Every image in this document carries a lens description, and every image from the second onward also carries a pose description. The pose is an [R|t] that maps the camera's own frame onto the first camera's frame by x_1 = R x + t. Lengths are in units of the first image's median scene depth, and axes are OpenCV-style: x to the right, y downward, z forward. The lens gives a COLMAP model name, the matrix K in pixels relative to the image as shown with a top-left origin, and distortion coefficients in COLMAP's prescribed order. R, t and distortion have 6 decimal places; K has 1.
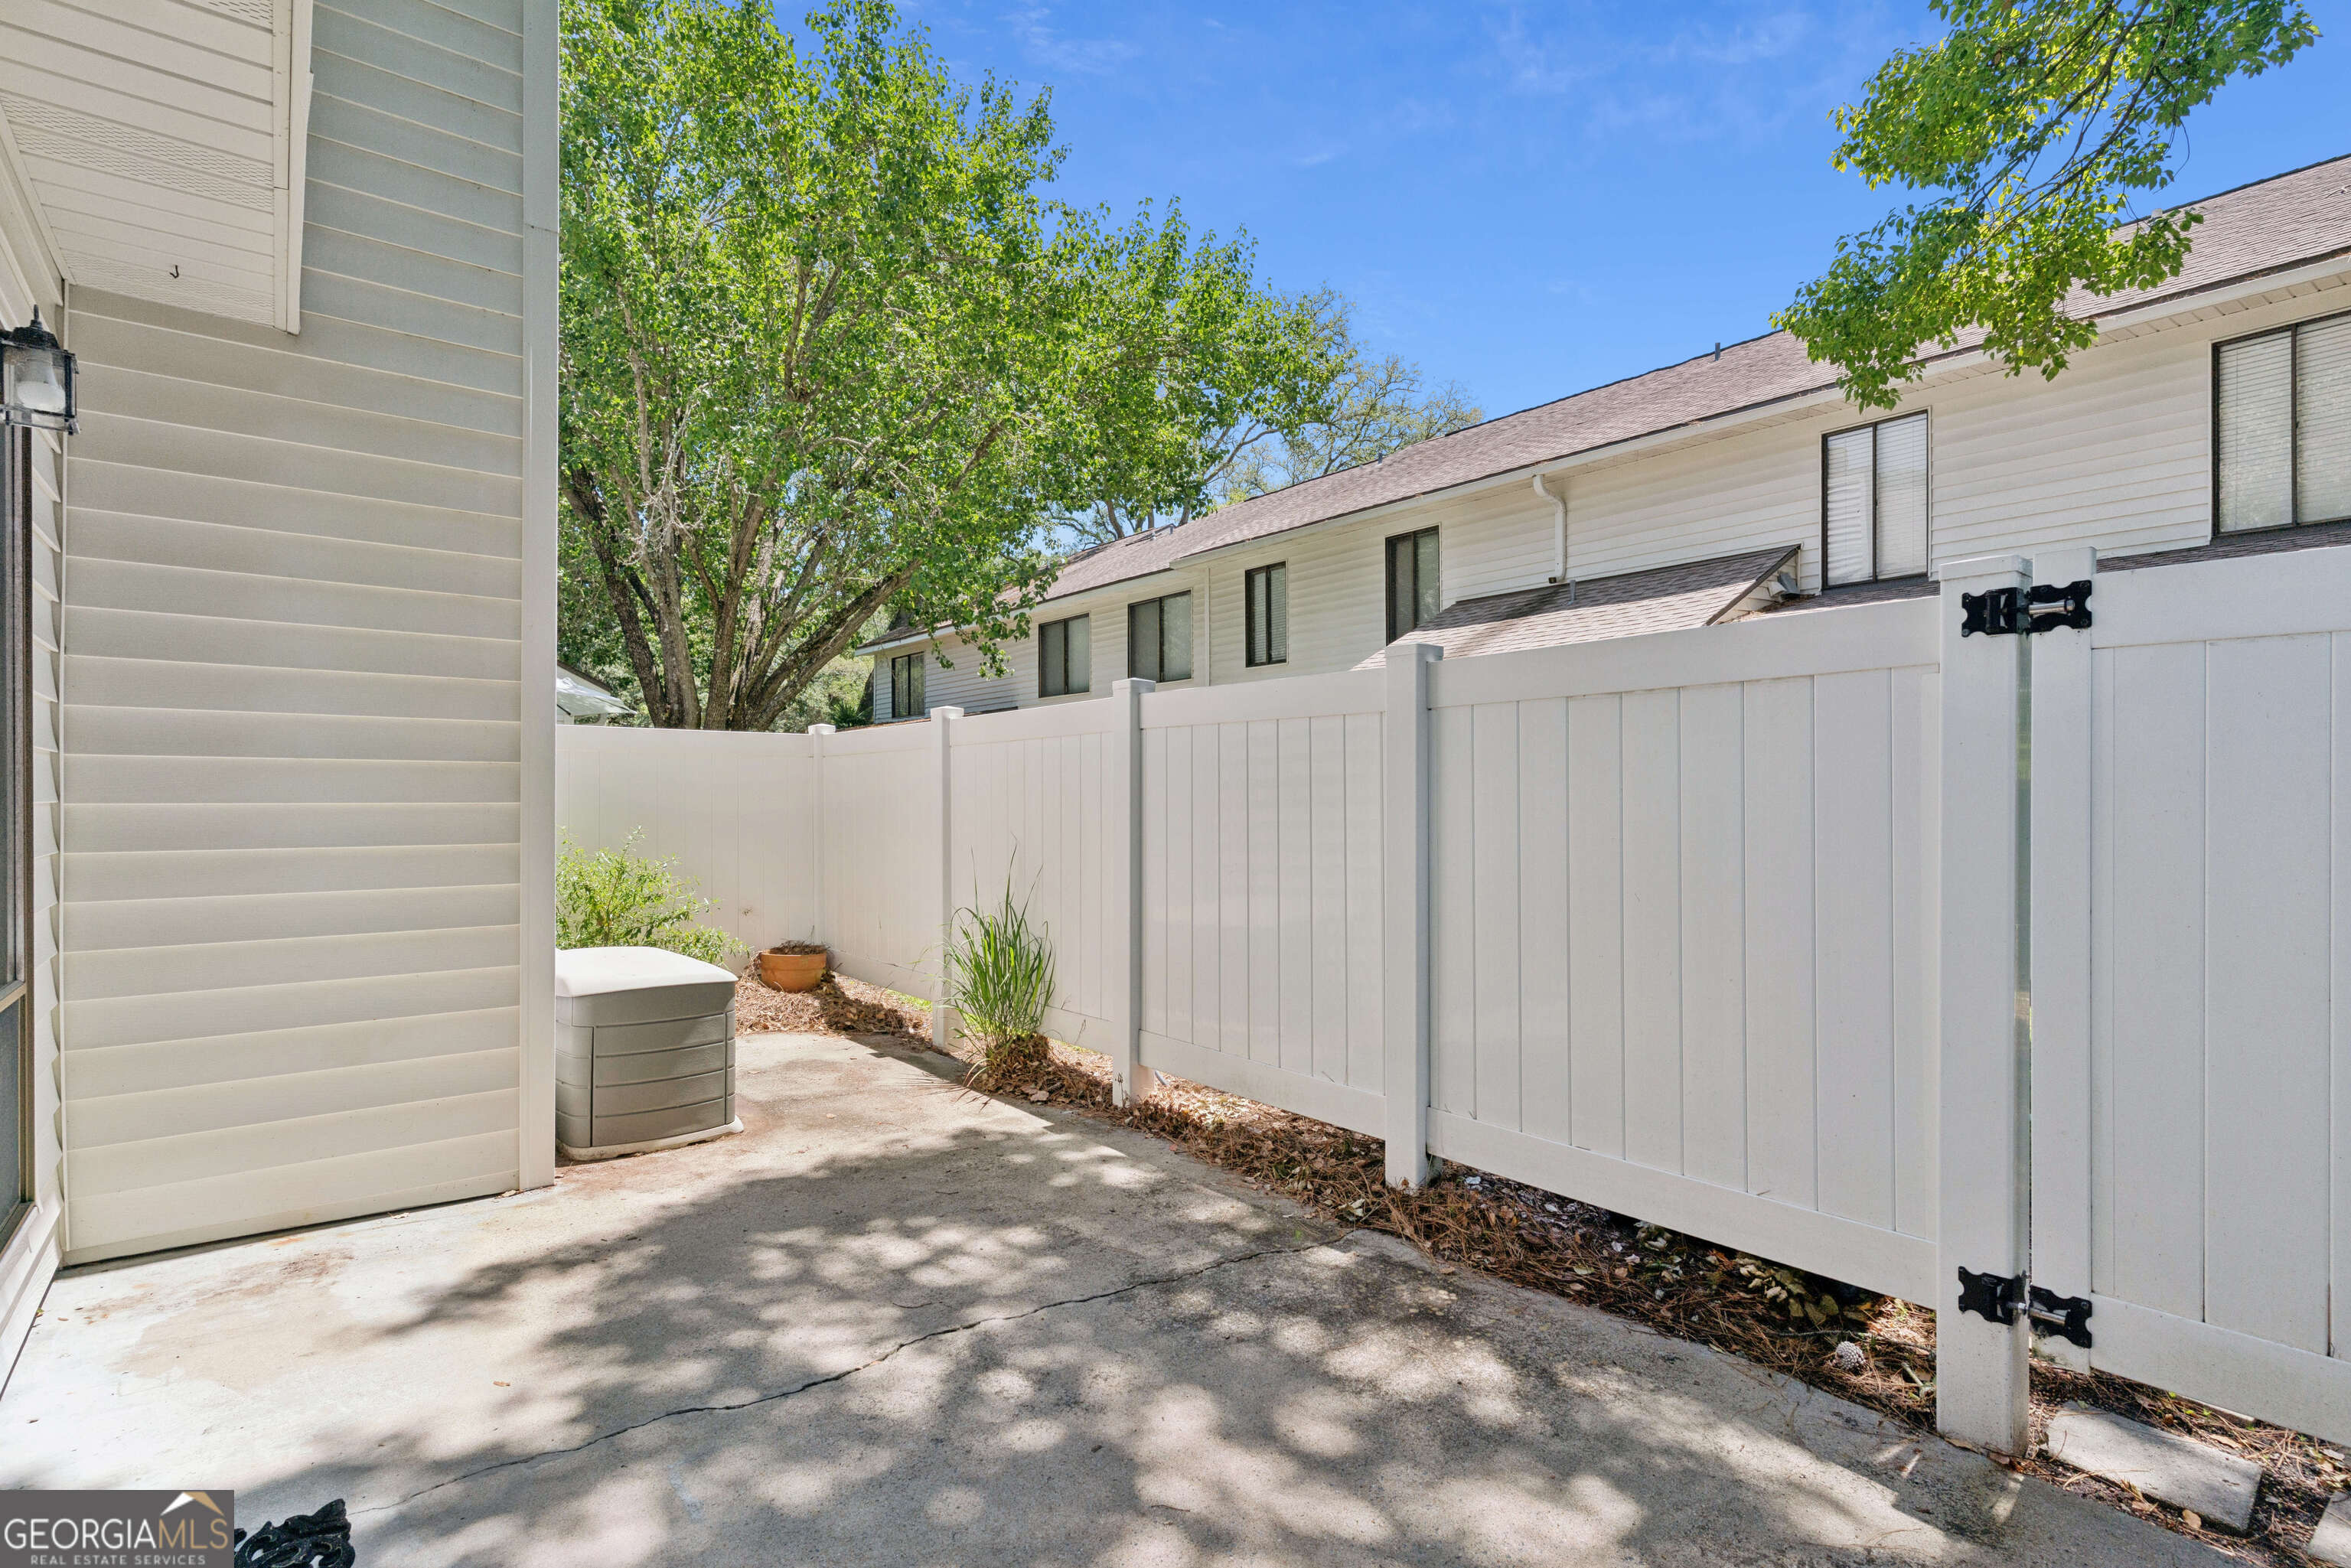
lens RADIAL K [[1121.6, 0, 1175.5], [0, 1121.6, 784.0], [0, 0, 1]] dist [0.000581, 0.000146]
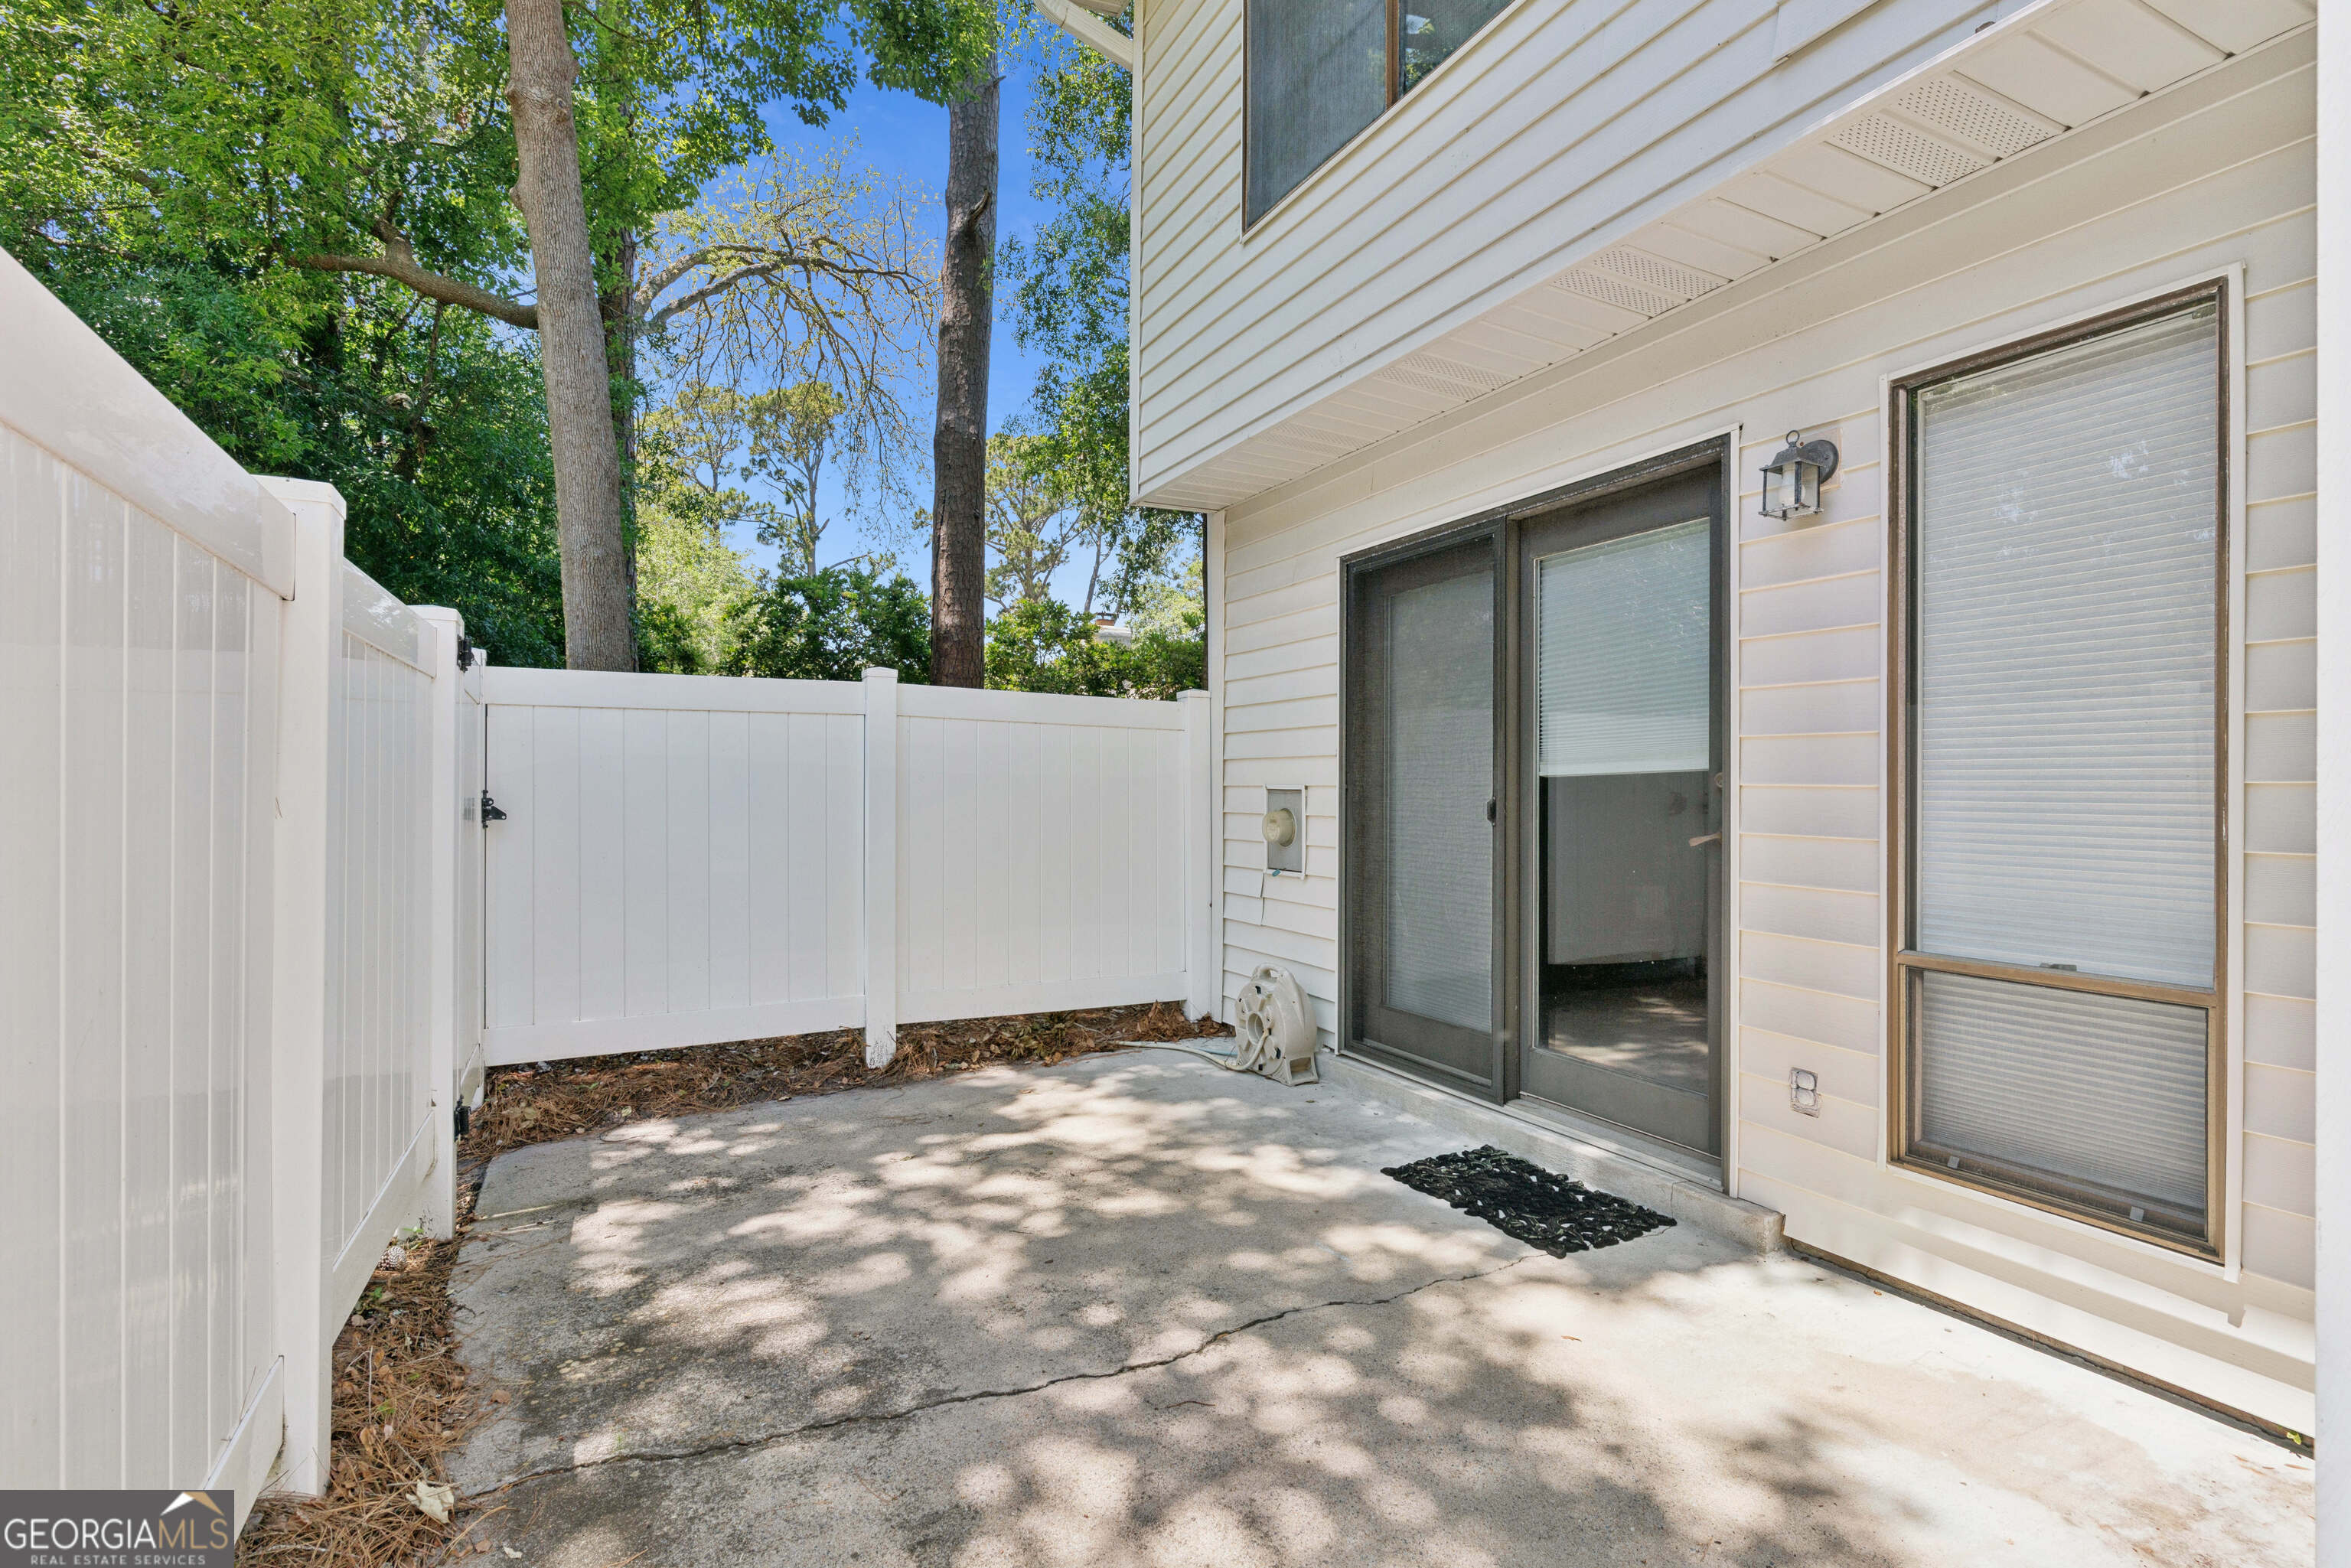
lens RADIAL K [[1122.4, 0, 1165.1], [0, 1122.4, 756.8], [0, 0, 1]] dist [0.000828, 0.000431]
pose [[-0.975518, 0.006004, 0.219840, -0.432861], [-0.003328, 0.999110, -0.042054, 0.037366], [-0.219897, -0.041756, -0.974629, 1.974315]]
